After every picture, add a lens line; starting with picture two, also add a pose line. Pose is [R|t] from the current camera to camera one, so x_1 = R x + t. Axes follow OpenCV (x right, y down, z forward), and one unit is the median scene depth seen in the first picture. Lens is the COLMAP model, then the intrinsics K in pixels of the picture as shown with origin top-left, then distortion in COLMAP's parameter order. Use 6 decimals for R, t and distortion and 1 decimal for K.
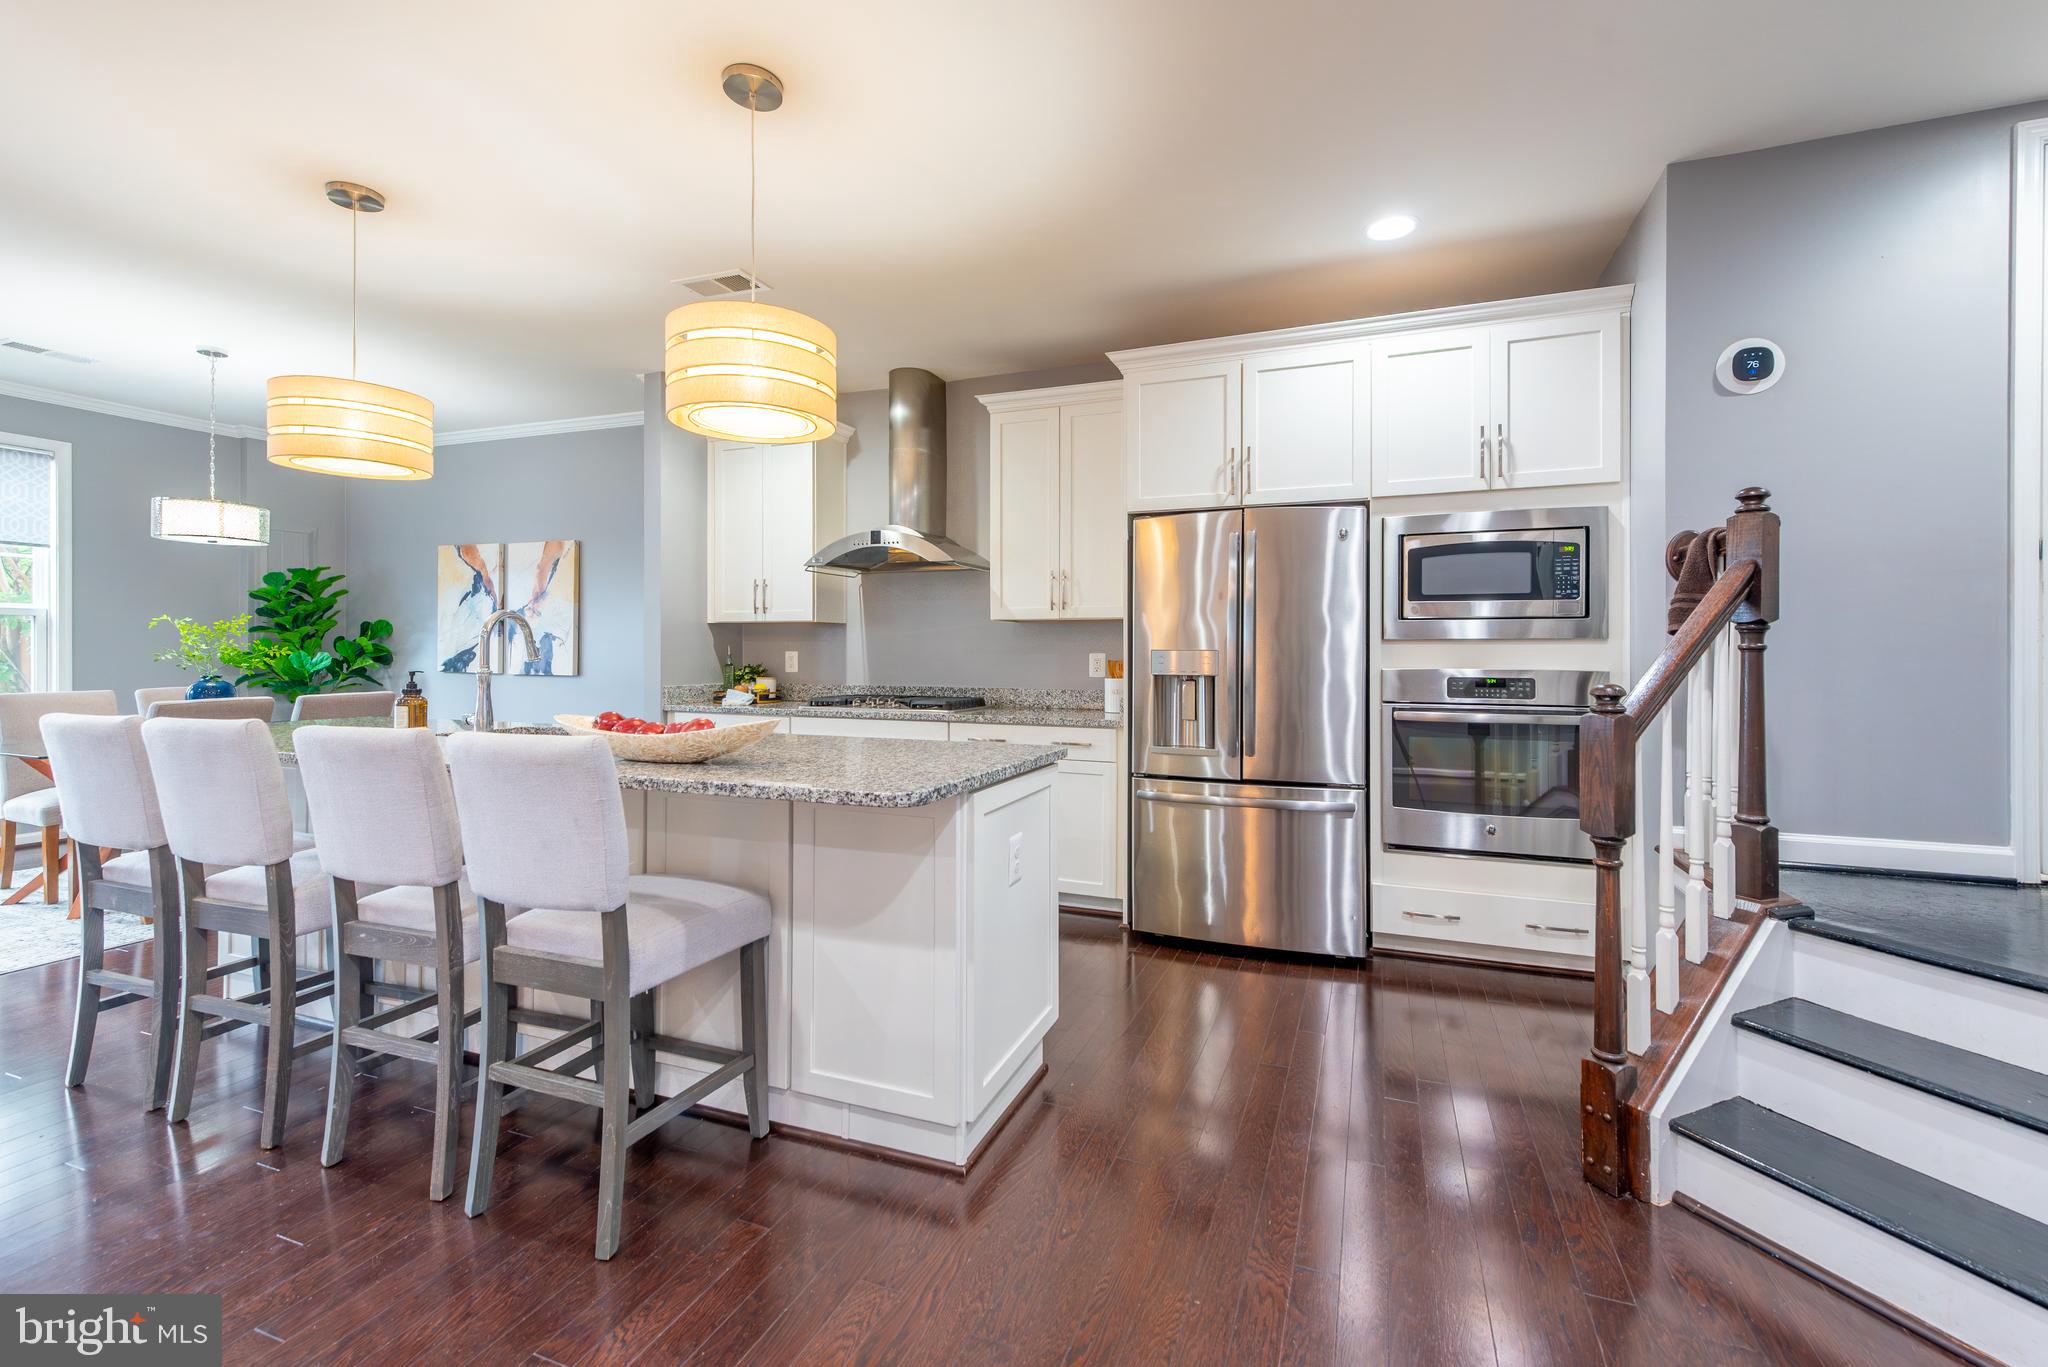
lens RADIAL K [[861.5, 0, 1036.5], [0, 861.5, 656.6], [0, 0, 1]] dist [0.013161, -0.002251]
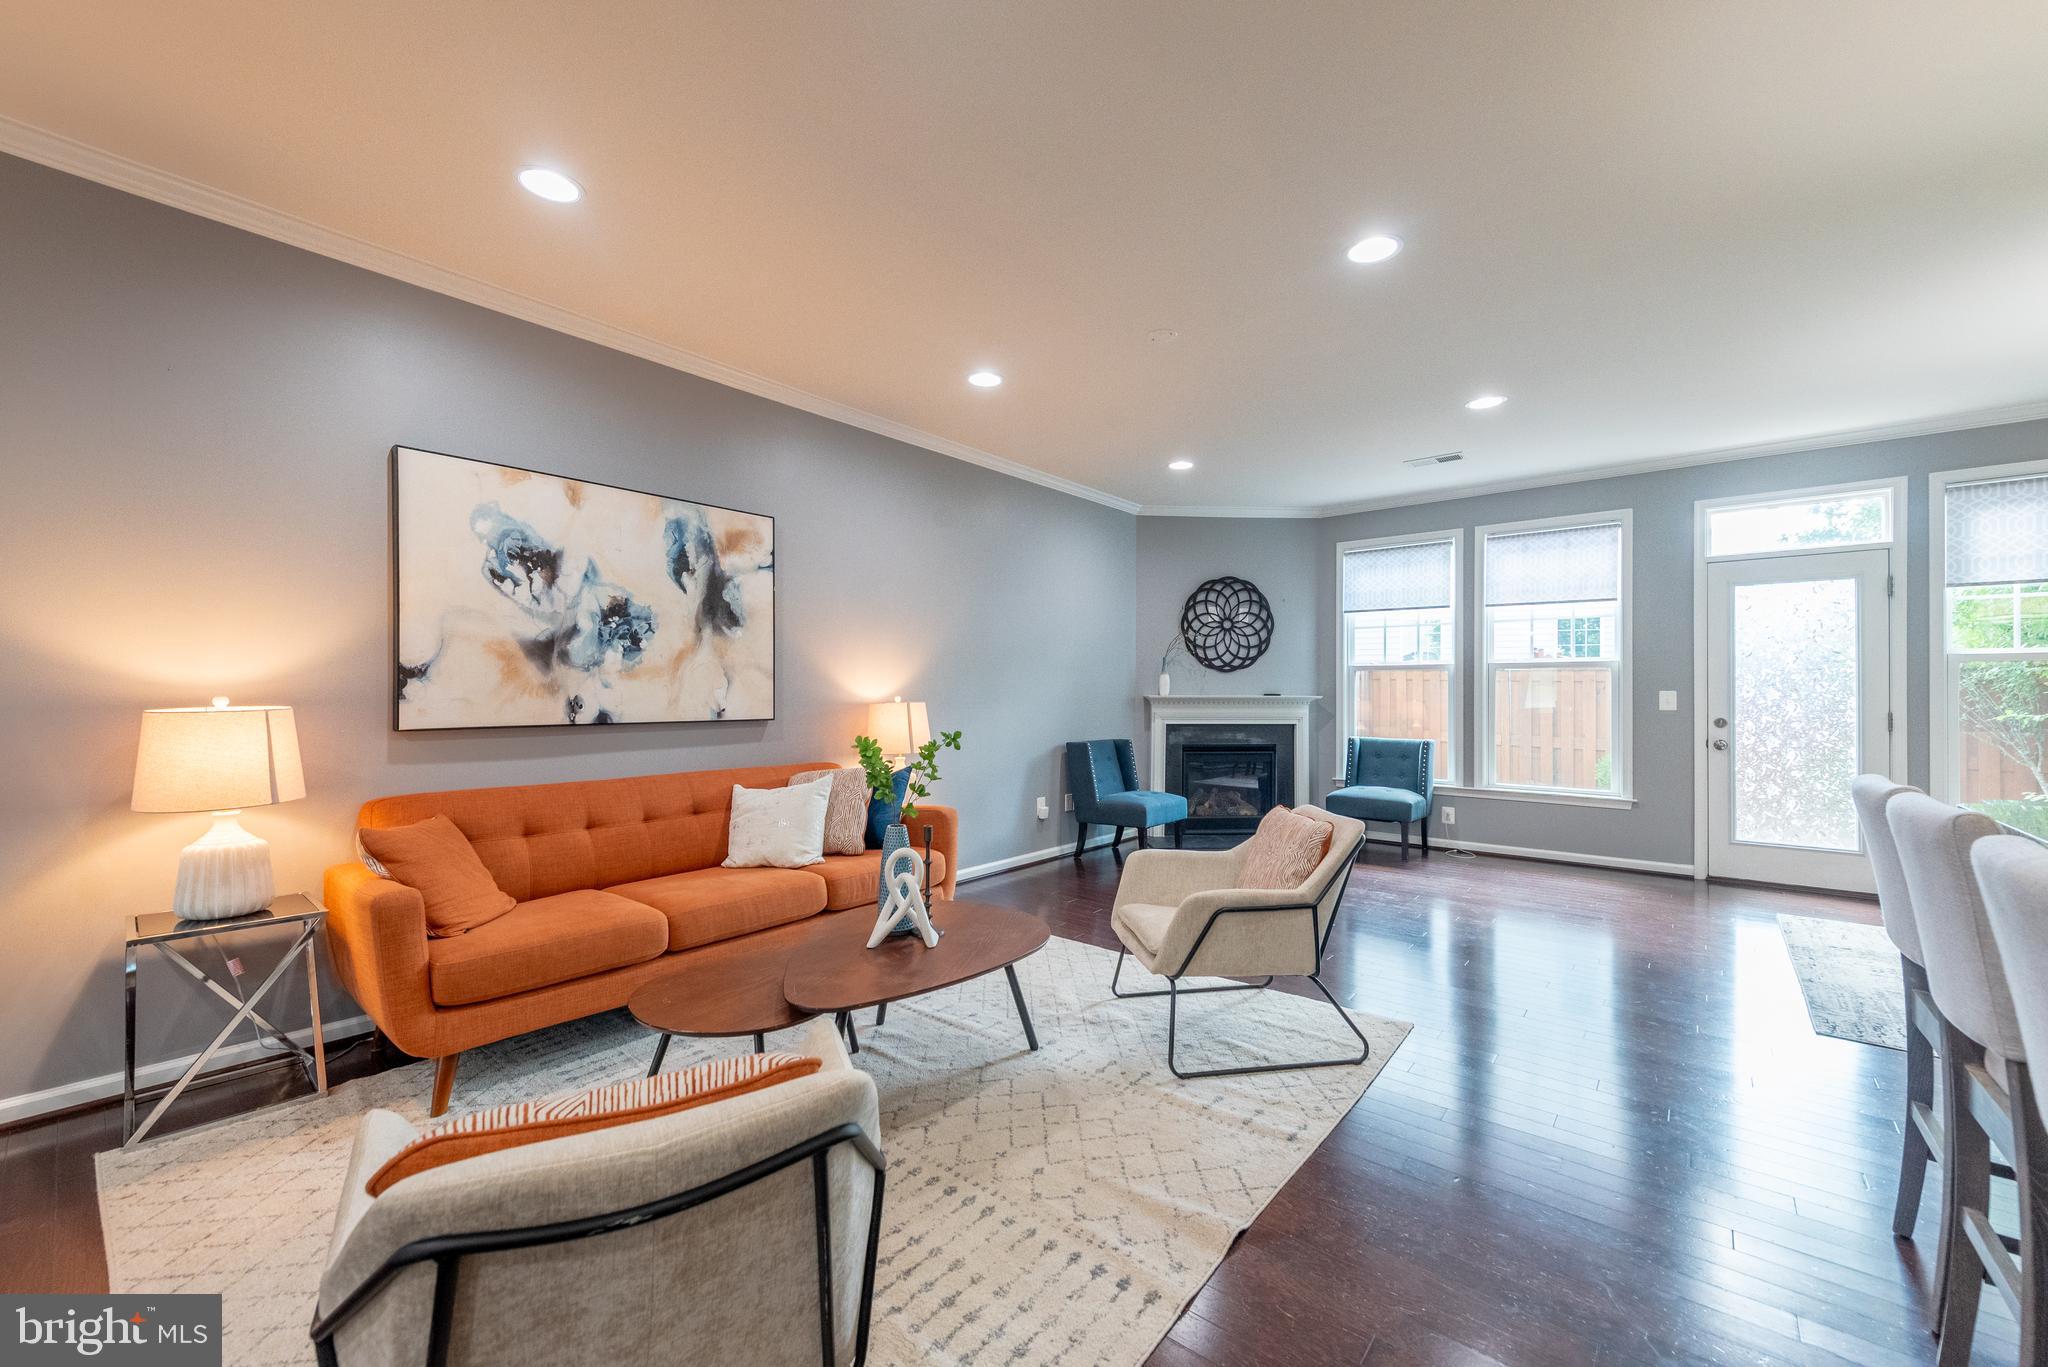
lens RADIAL K [[806.5, 0, 1037.5], [0, 806.5, 687.3], [0, 0, 1]] dist [0.015693, -0.006116]
pose [[-0.312382, -0.011990, -0.949881, -0.055305], [-0.007859, 0.999919, -0.010037, -0.005804], [0.949924, 0.004330, -0.312451, 0.264033]]
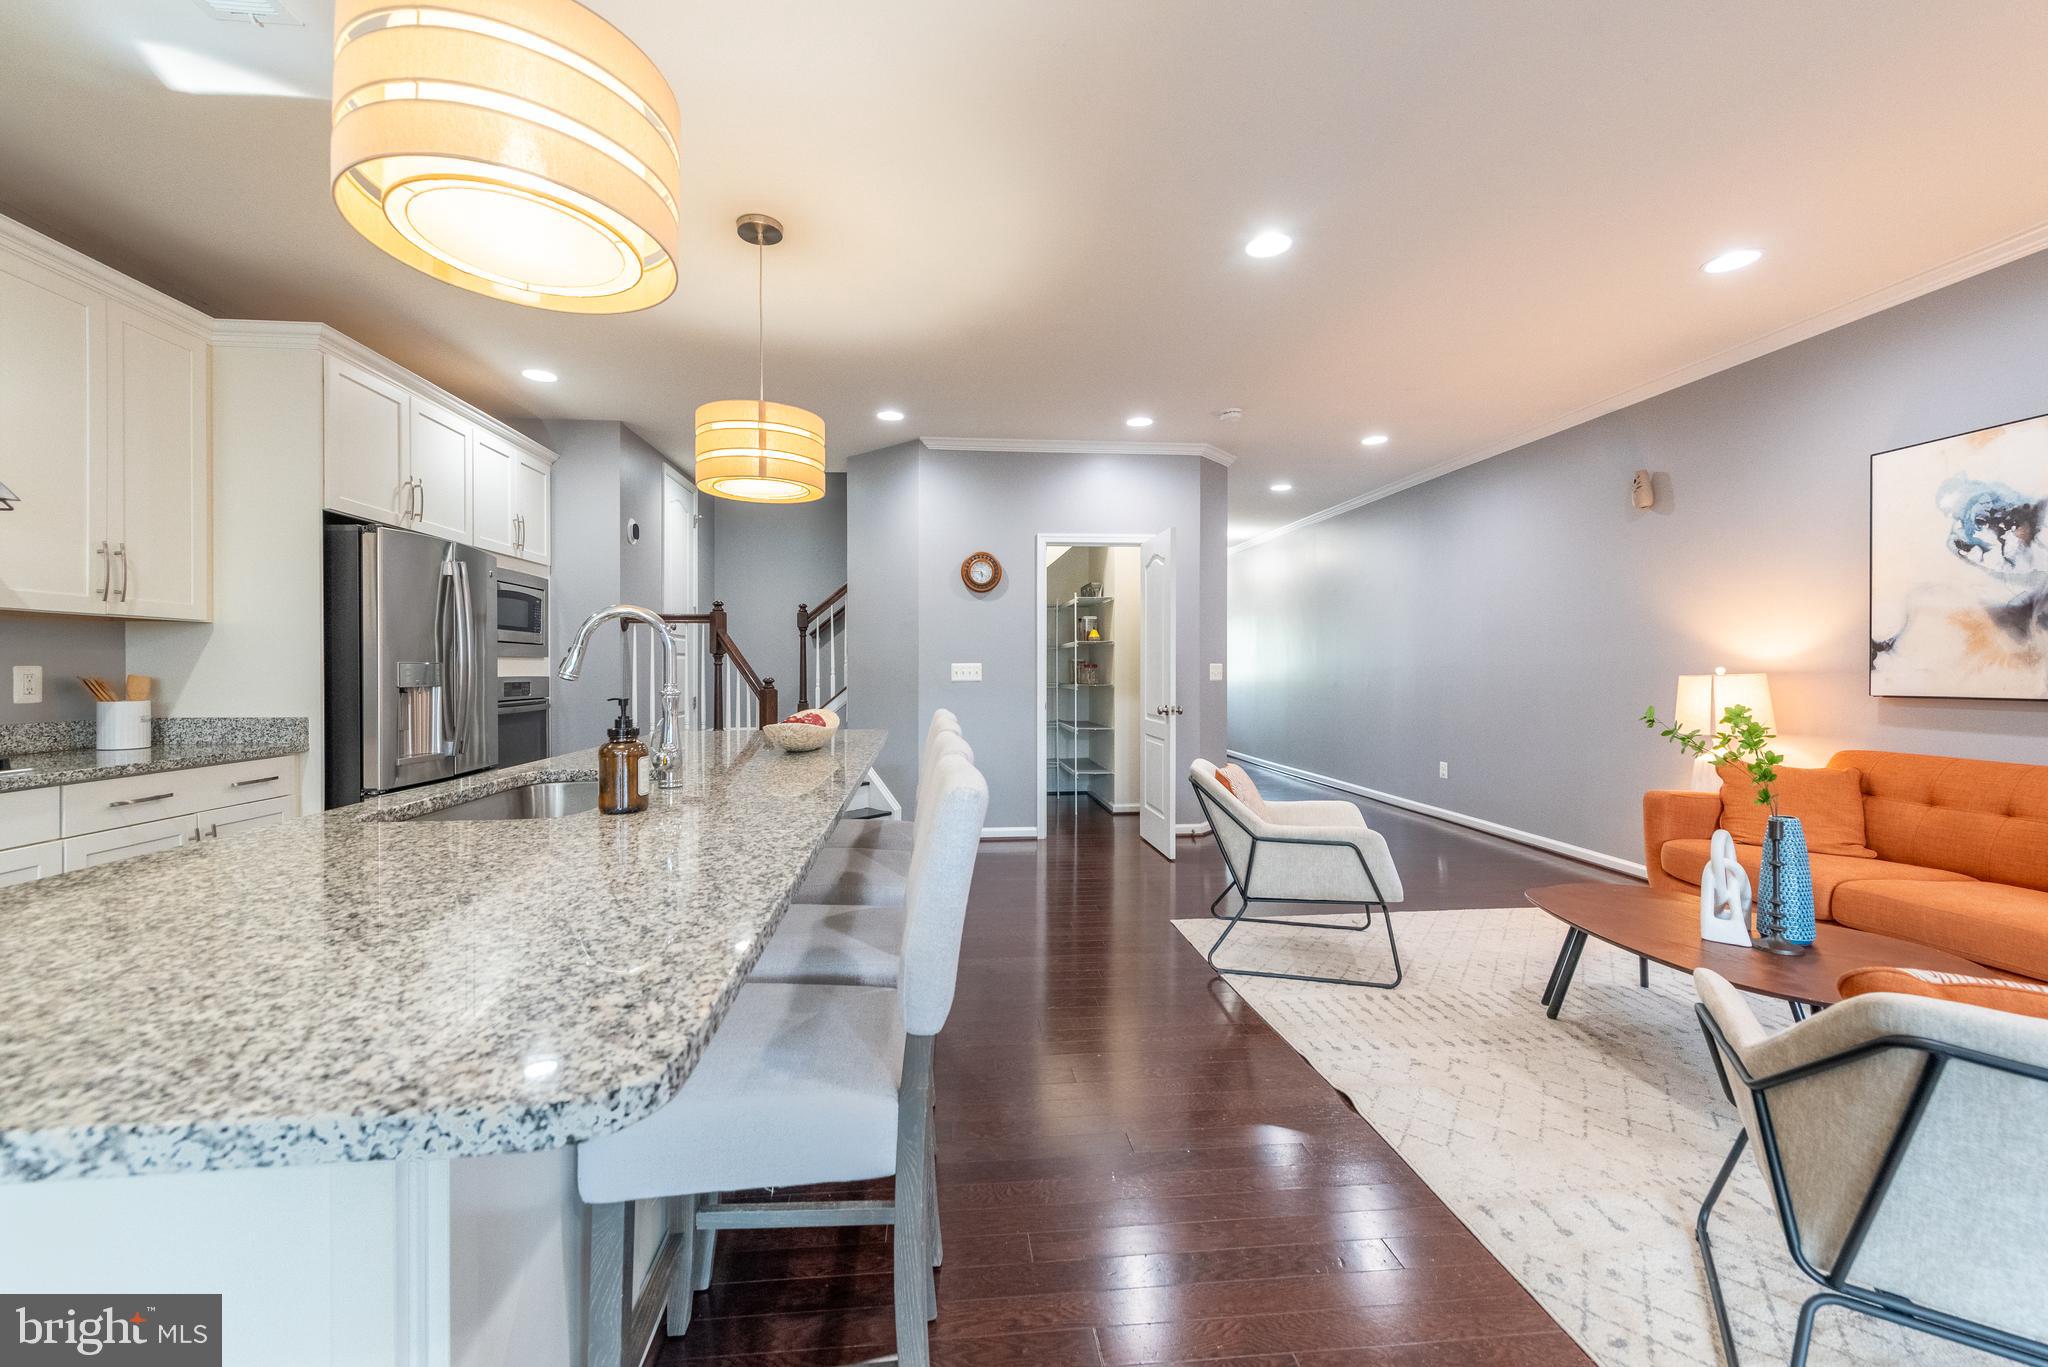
lens RADIAL K [[806.5, 0, 1013.5], [0, 806.5, 671.4], [0, 0, 1]] dist [0.015693, -0.006116]
pose [[-0.448465, -0.007491, 0.893769, -0.857291], [0.001116, 0.999959, 0.008941, -0.004674], [-0.893800, 0.005008, -0.448439, 0.656687]]
